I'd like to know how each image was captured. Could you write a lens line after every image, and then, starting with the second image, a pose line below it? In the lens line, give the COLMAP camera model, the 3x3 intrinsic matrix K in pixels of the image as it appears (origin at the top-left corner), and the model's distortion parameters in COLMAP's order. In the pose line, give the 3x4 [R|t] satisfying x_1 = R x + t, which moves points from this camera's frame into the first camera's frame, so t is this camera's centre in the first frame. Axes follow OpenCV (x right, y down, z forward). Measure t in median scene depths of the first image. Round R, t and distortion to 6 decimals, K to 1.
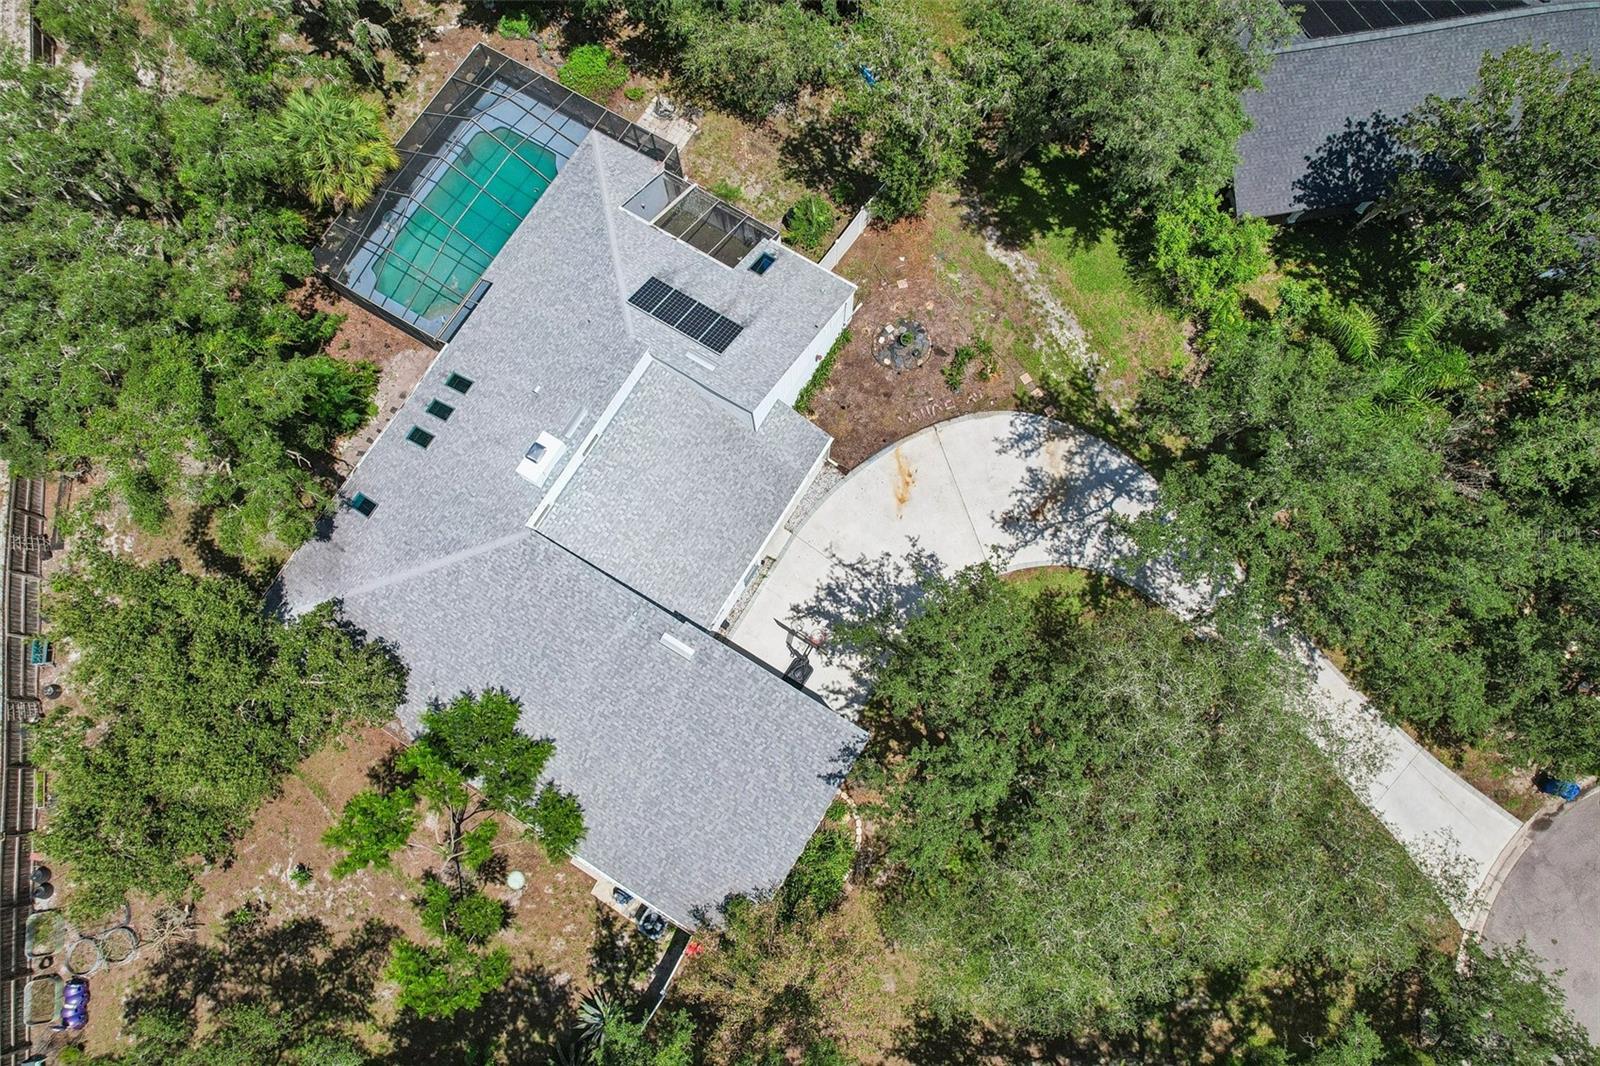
lens RADIAL K [[1027.3, 0, 803.6], [0, 1027.3, 526.9], [0, 0, 1]] dist [-0.096293, 0.072552]
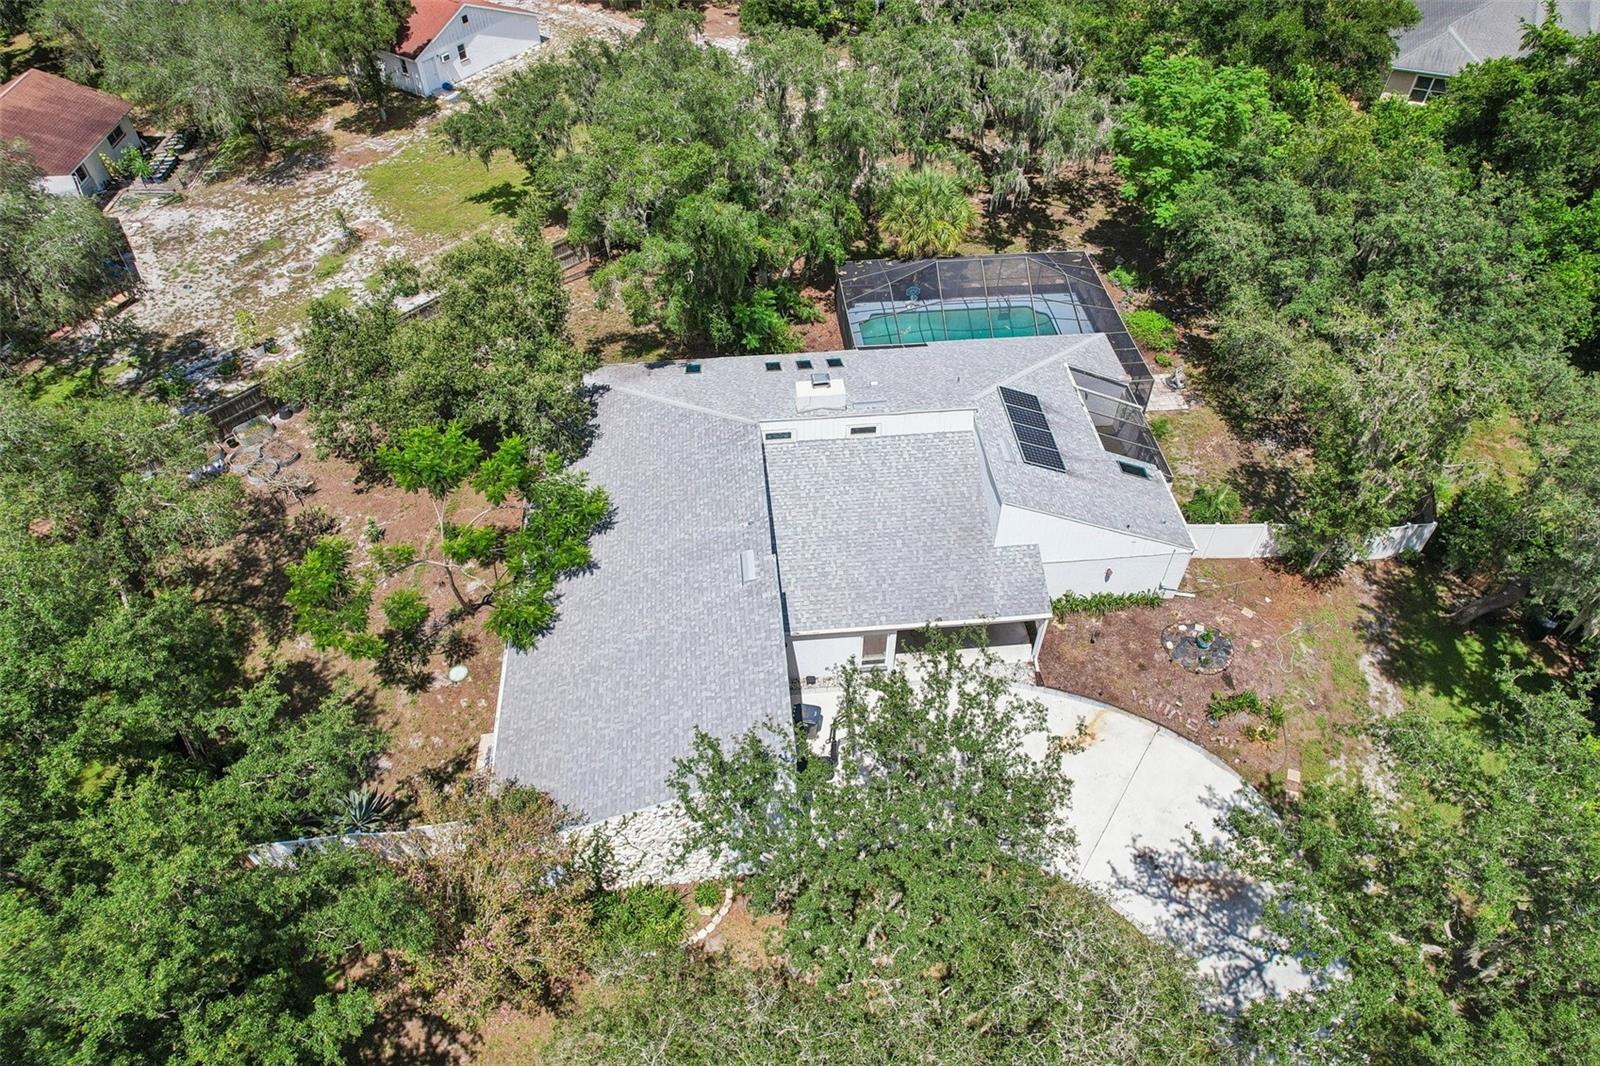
lens RADIAL K [[1027.3, 0, 803.6], [0, 1027.3, 526.9], [0, 0, 1]] dist [-0.096293, 0.072552]
pose [[0.597679, 0.579632, -0.553901, 0.321612], [-0.779096, 0.582926, -0.230667, 0.222211], [0.189181, 0.569407, 0.799991, 0.216999]]
